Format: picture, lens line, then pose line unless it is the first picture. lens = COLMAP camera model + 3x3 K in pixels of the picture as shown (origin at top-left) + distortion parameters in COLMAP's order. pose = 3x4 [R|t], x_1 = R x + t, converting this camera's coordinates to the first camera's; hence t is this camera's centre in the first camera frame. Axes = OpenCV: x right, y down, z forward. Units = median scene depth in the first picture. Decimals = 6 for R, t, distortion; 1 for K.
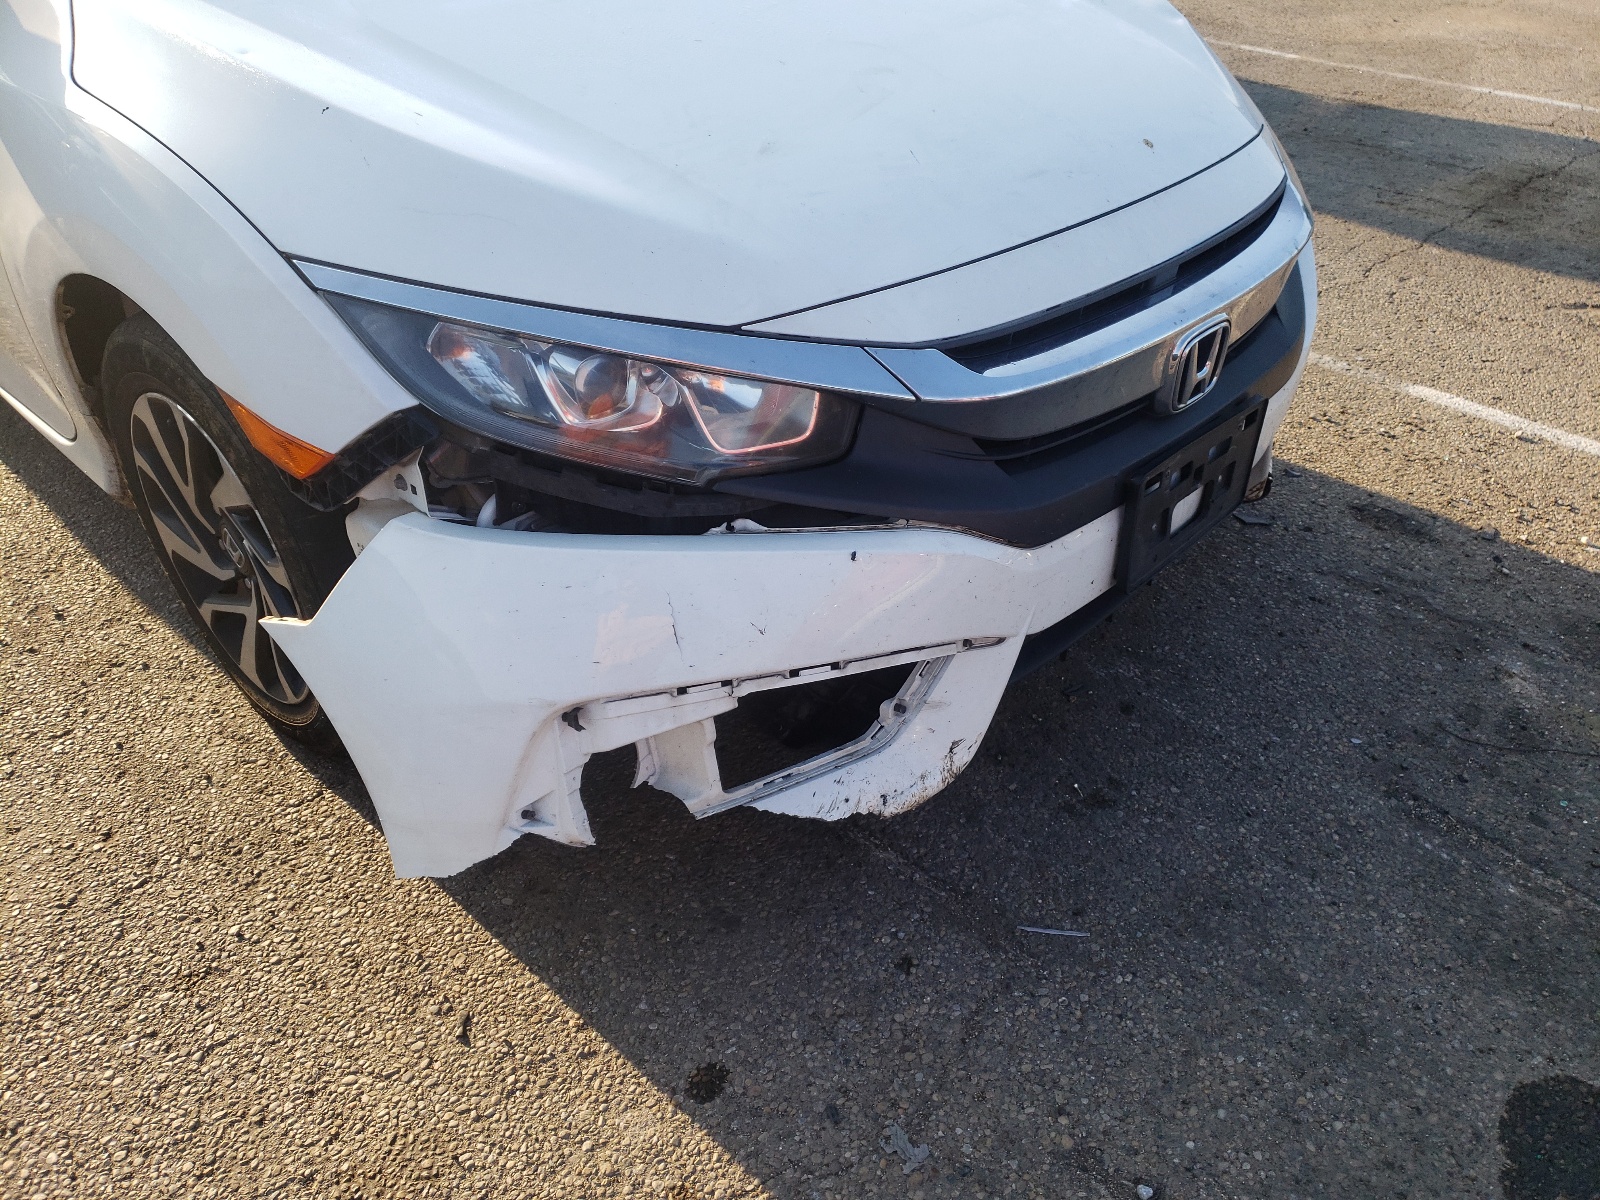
lens RADIAL K [[1215.7, 0, 824.2], [0, 1215.7, 600.3], [0, 0, 1]] dist [0.022819, -0.004128]
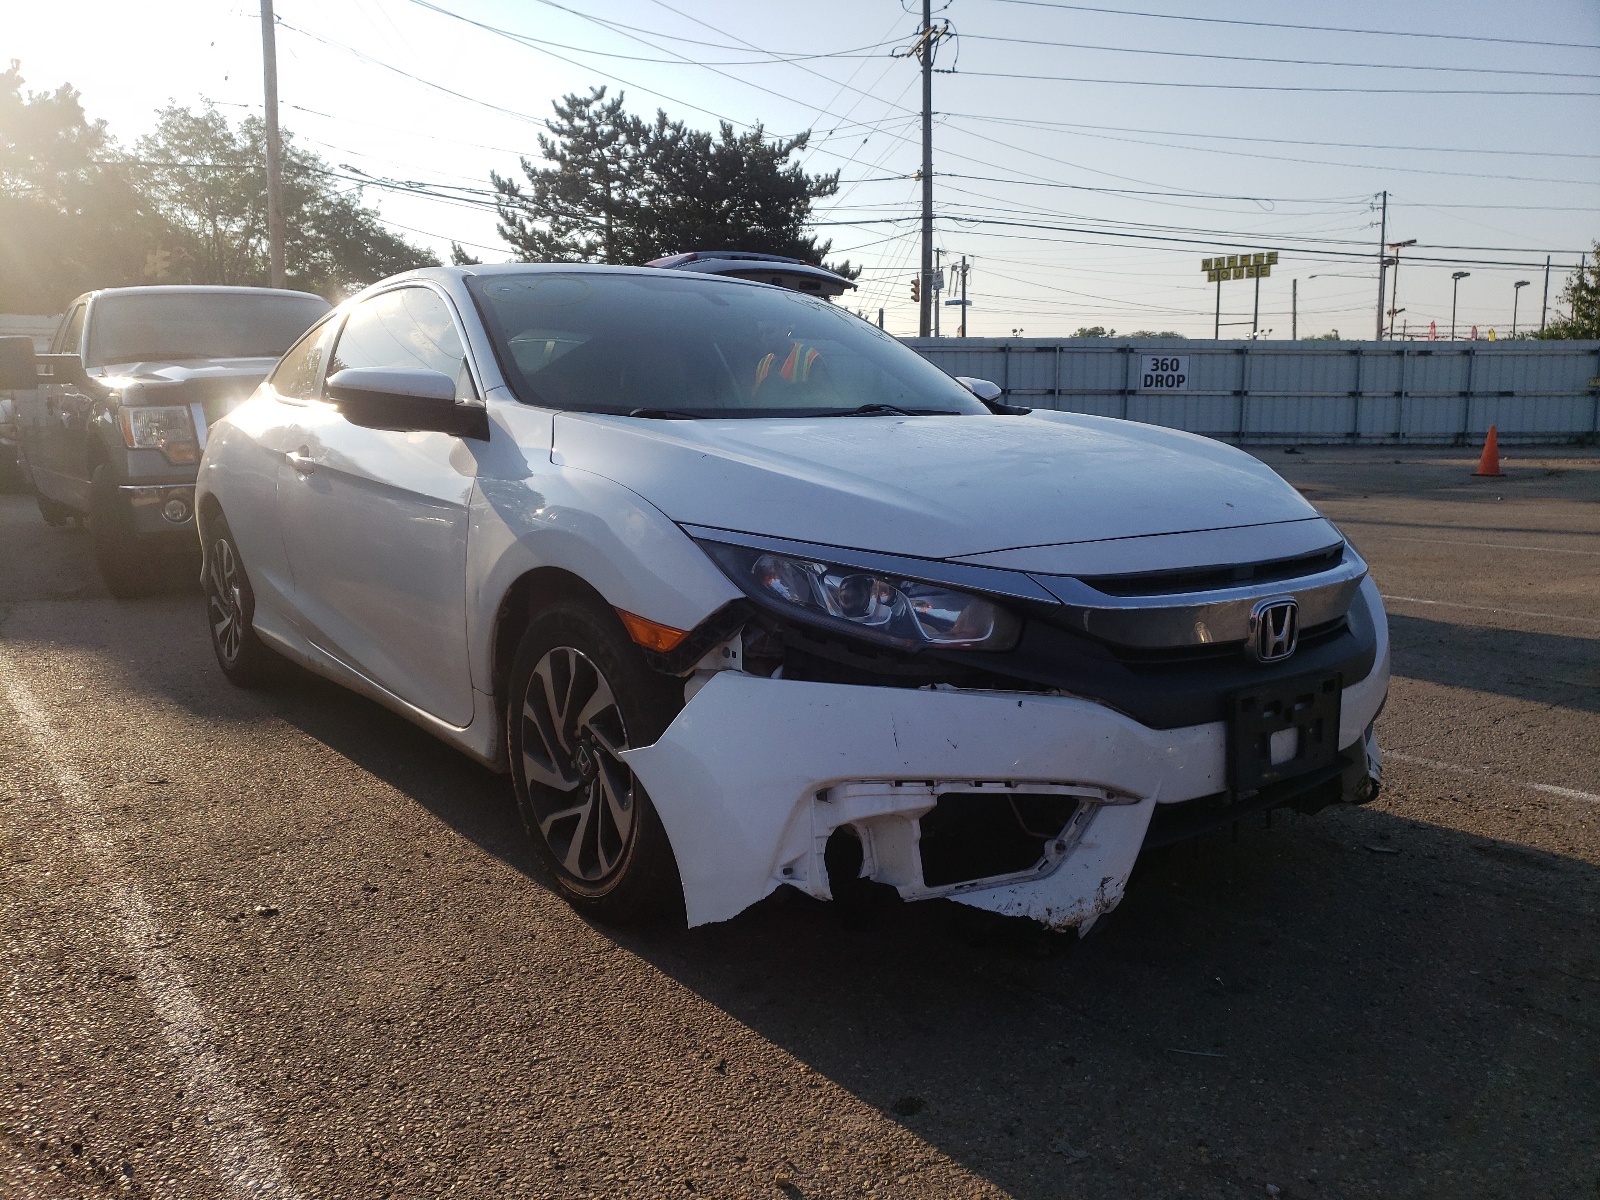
lens RADIAL K [[1215.7, 0, 824.2], [0, 1215.7, 600.3], [0, 0, 1]] dist [0.022819, -0.004128]
pose [[0.988227, -0.007231, -0.152824, 0.014563], [-0.063287, 0.890096, -0.451357, 0.499836], [0.139292, 0.455715, 0.879160, -0.352119]]
